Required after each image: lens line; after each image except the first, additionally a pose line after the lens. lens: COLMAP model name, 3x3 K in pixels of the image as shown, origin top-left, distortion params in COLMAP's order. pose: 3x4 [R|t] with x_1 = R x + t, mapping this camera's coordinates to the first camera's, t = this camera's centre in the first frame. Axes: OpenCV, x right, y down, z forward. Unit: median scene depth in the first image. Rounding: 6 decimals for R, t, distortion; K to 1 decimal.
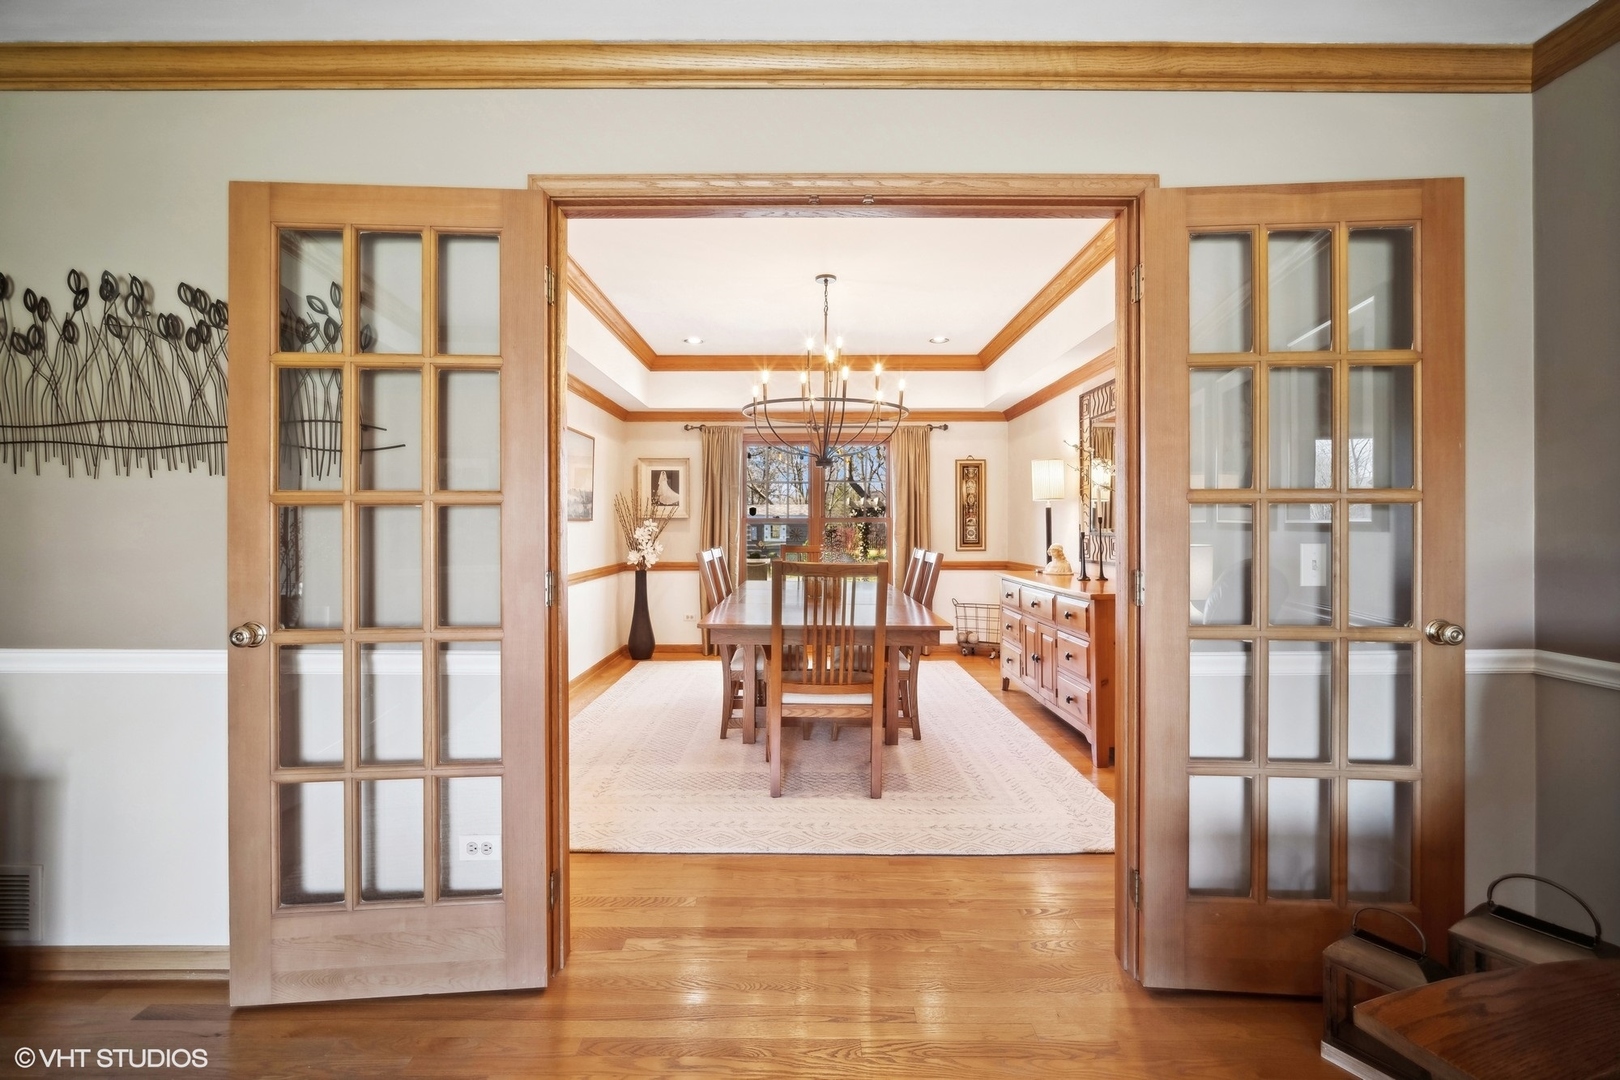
lens RADIAL K [[716.8, 0, 811.0], [0, 716.8, 529.9], [0, 0, 1]] dist [0.001131, 0.000147]
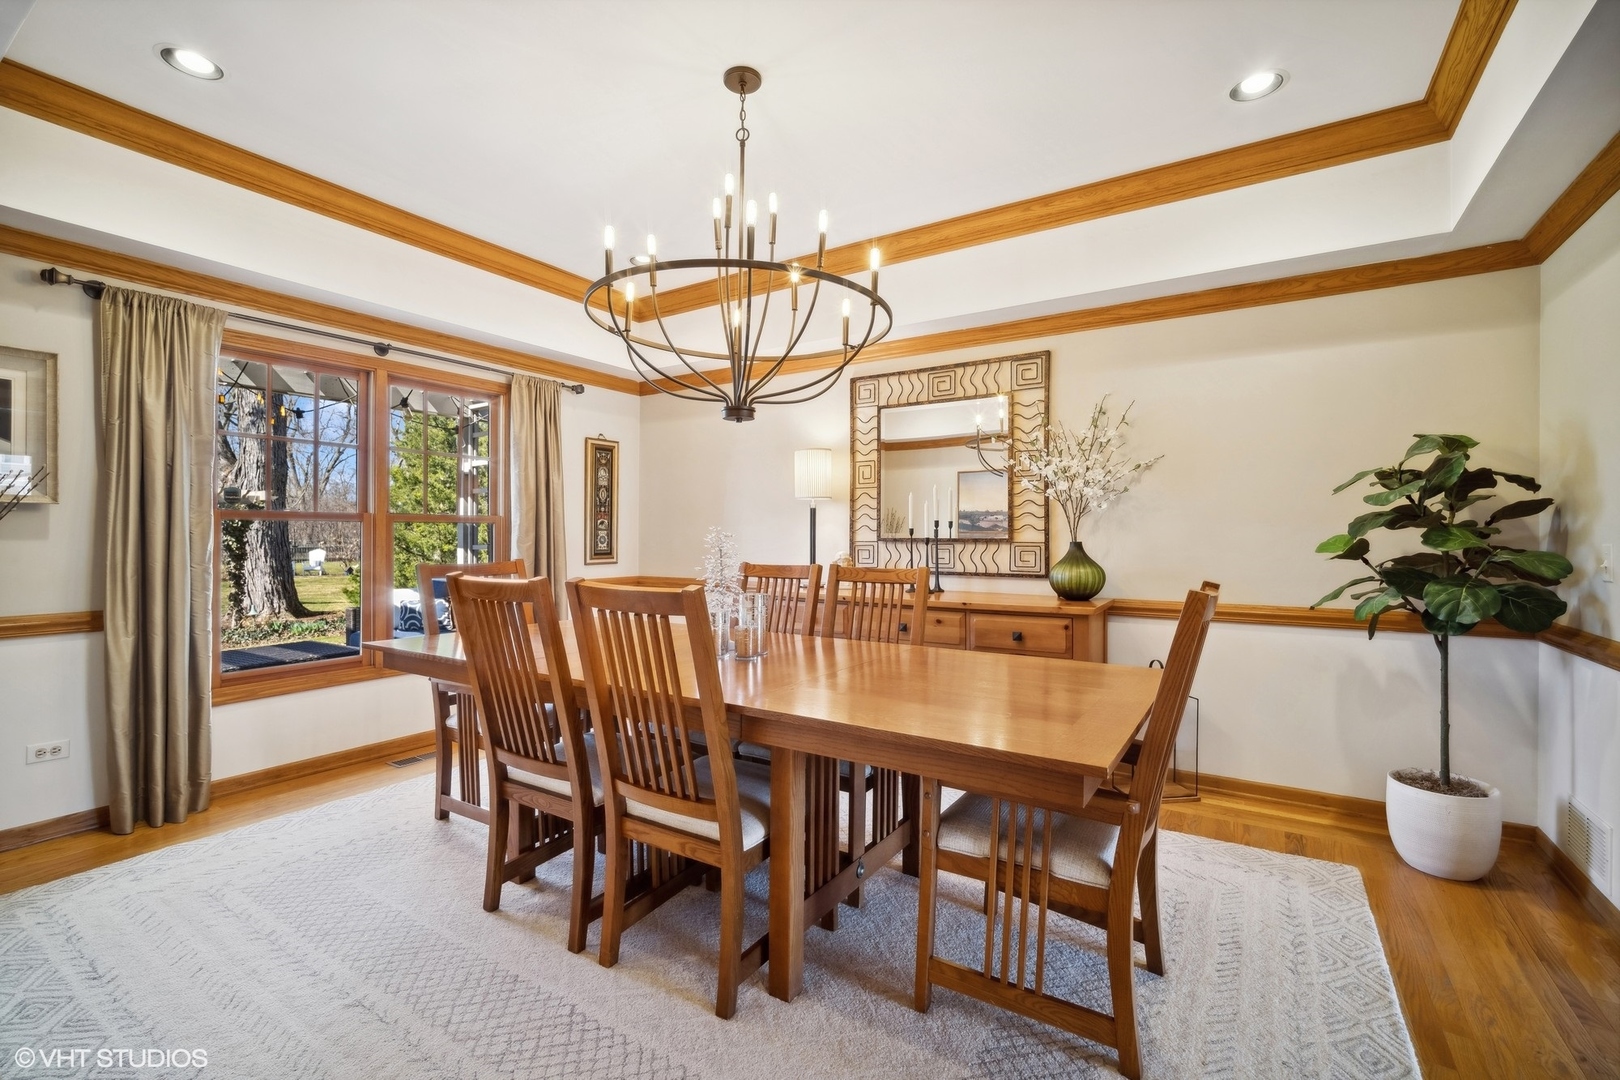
lens RADIAL K [[716.8, 0, 808.2], [0, 716.8, 539.9], [0, 0, 1]] dist [0.001131, 0.000147]
pose [[0.534373, -0.002215, 0.845246, -0.285277], [0.003707, 0.999993, 0.000277, 0.004935], [-0.845241, 0.002985, 0.534377, 0.430974]]
